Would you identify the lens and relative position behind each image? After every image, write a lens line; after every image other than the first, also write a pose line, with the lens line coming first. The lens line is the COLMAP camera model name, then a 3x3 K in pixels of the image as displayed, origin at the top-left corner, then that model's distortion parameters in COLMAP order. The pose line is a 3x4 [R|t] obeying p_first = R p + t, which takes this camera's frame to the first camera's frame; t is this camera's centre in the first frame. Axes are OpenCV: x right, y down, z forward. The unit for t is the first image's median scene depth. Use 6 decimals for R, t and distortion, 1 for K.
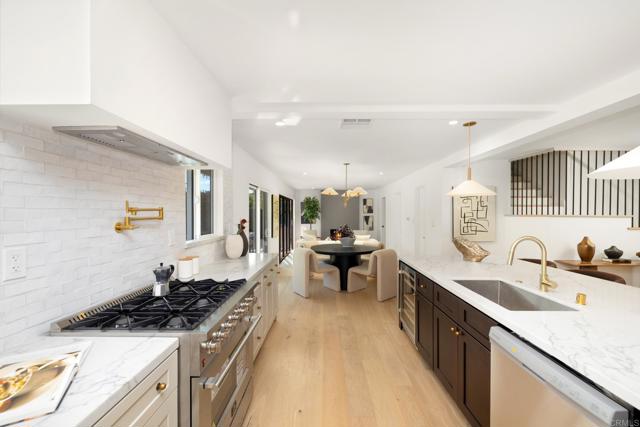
lens RADIAL K [[269.5, 0, 319.4], [0, 269.5, 217.9], [0, 0, 1]] dist [-0.002900, -0.000817]
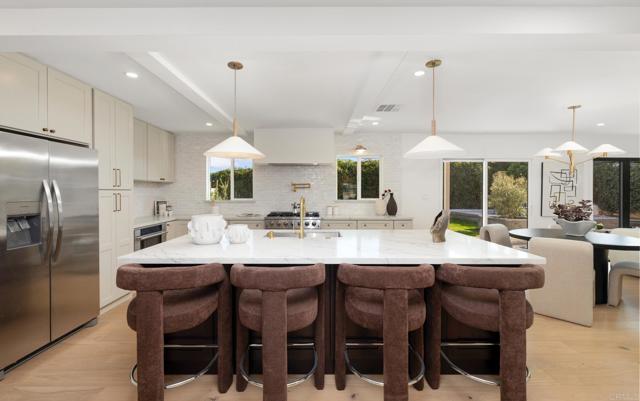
lens RADIAL K [[276.4, 0, 313.9], [0, 276.4, 192.3], [0, 0, 1]] dist [-0.001750, -0.000143]
pose [[0.020711, 0.003877, -0.999778, 0.412770], [-0.017546, 0.999840, 0.003514, 0.007490], [0.999632, 0.017469, 0.020776, 0.198413]]
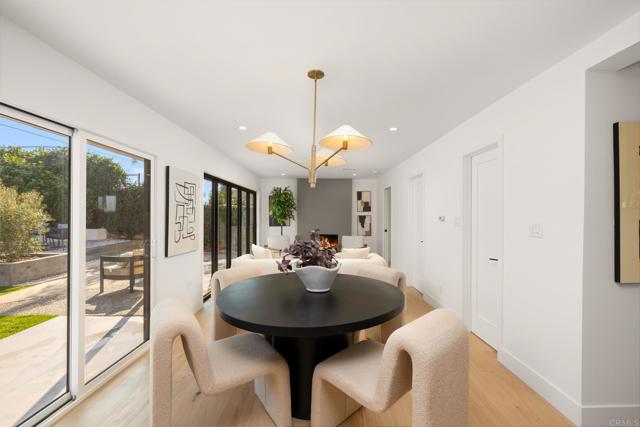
lens RADIAL K [[269.5, 0, 319.6], [0, 269.5, 215.0], [0, 0, 1]] dist [-0.002900, -0.000817]
pose [[0.999694, 0.004574, 0.024294, 0.054177], [-0.004171, 0.999853, -0.016611, 0.004206], [-0.024367, 0.016505, 0.999567, 0.341200]]
